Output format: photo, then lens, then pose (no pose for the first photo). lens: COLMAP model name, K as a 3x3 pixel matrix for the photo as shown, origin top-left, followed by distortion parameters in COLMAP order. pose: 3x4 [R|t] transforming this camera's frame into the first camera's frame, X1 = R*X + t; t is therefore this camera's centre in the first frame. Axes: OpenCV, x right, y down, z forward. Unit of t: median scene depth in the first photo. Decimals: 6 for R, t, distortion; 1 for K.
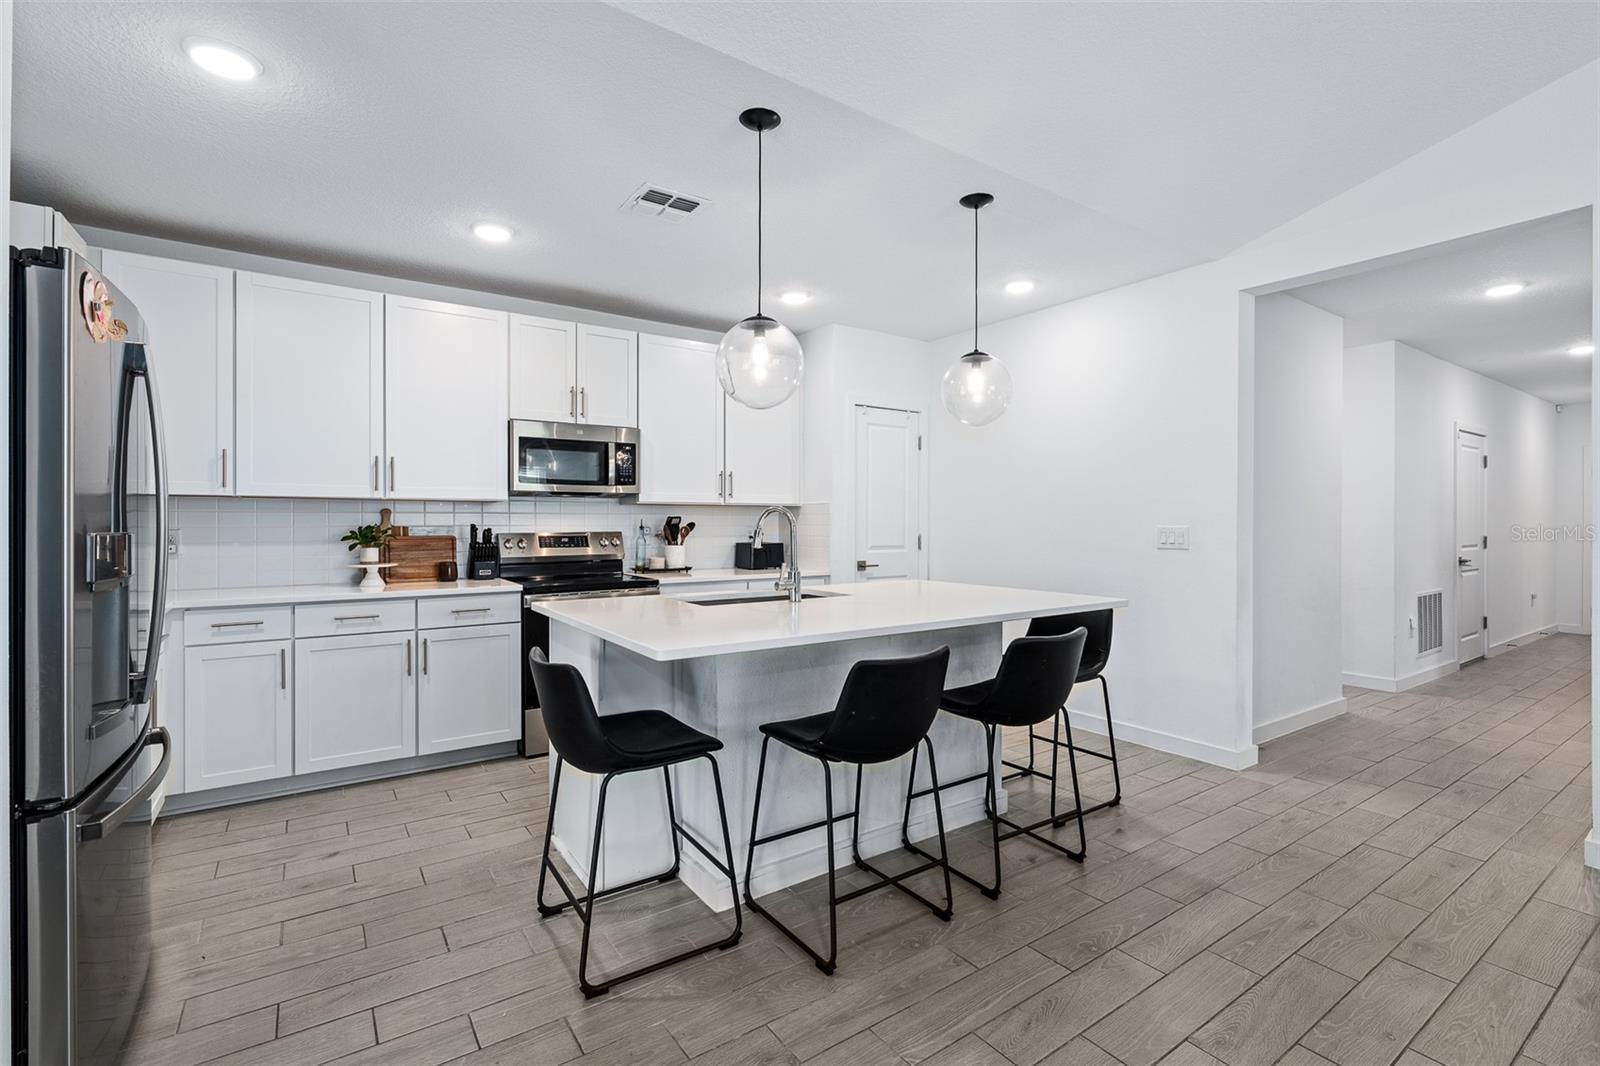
lens RADIAL K [[726.4, 0, 803.4], [0, 726.4, 523.8], [0, 0, 1]] dist [-0.009037, 0.002423]
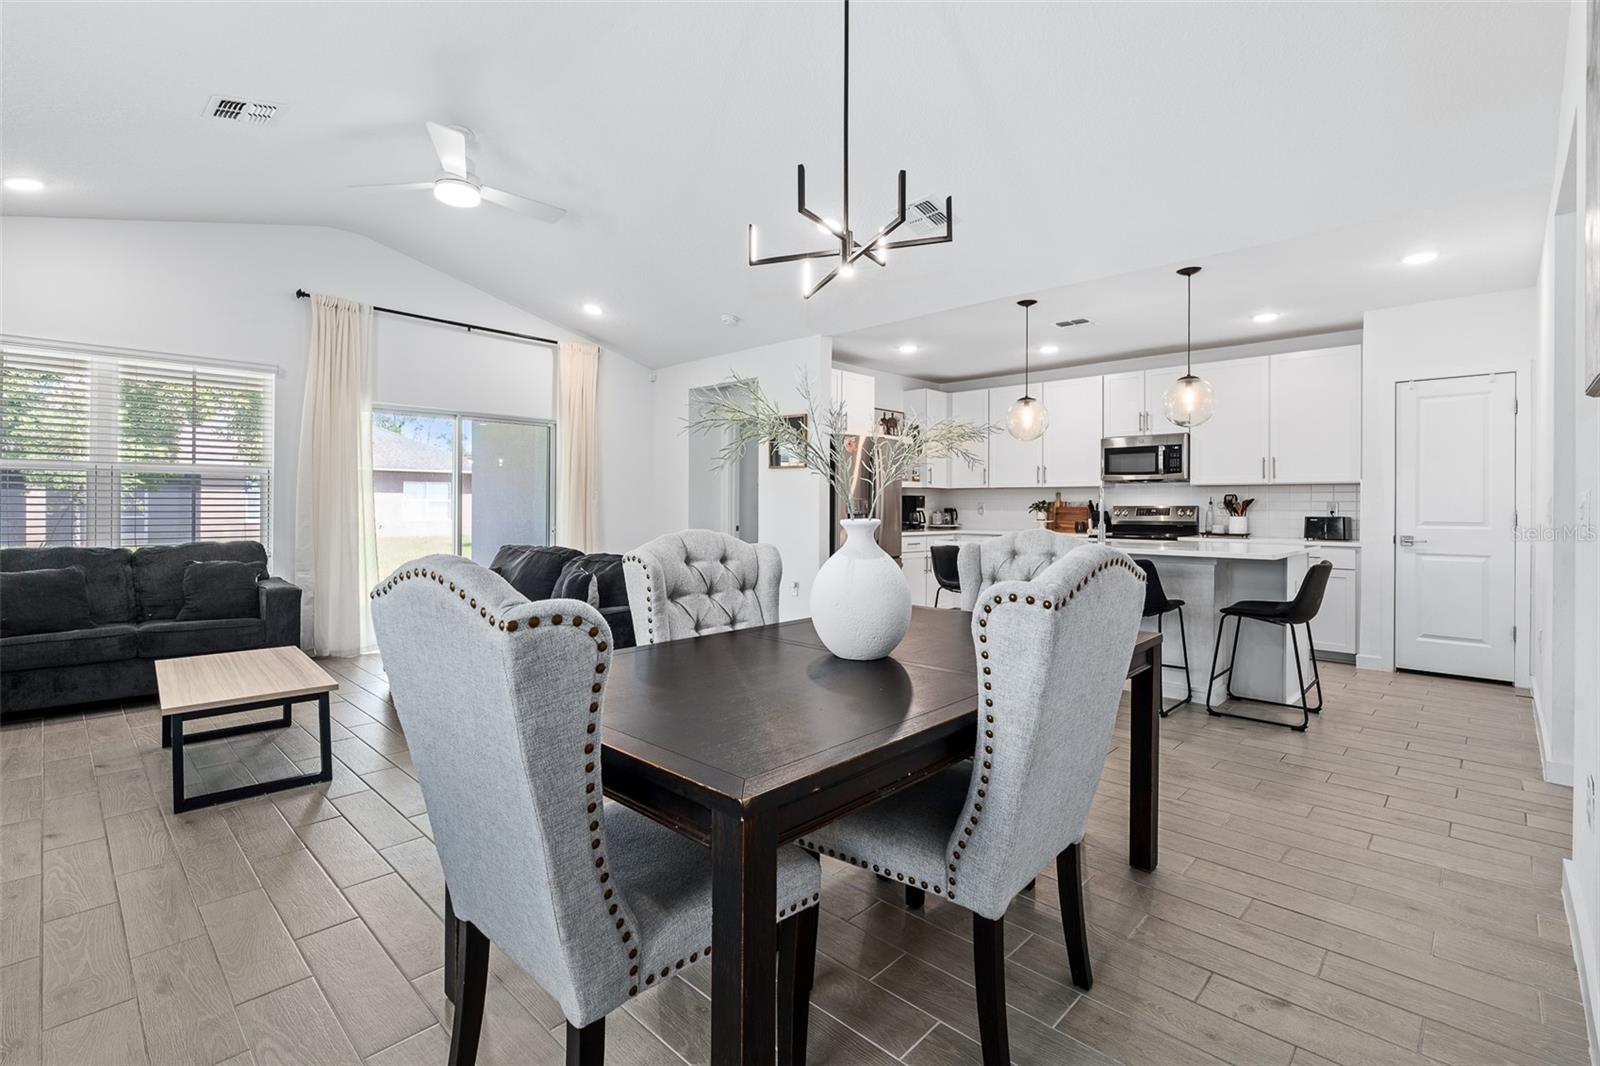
lens RADIAL K [[726.4, 0, 813.6], [0, 726.4, 510.0], [0, 0, 1]] dist [-0.009037, 0.002423]
pose [[0.211989, 0.005007, -0.977259, 1.039827], [-0.007618, 0.999965, 0.003471, 0.021404], [0.977242, 0.006709, 0.212019, -0.022163]]
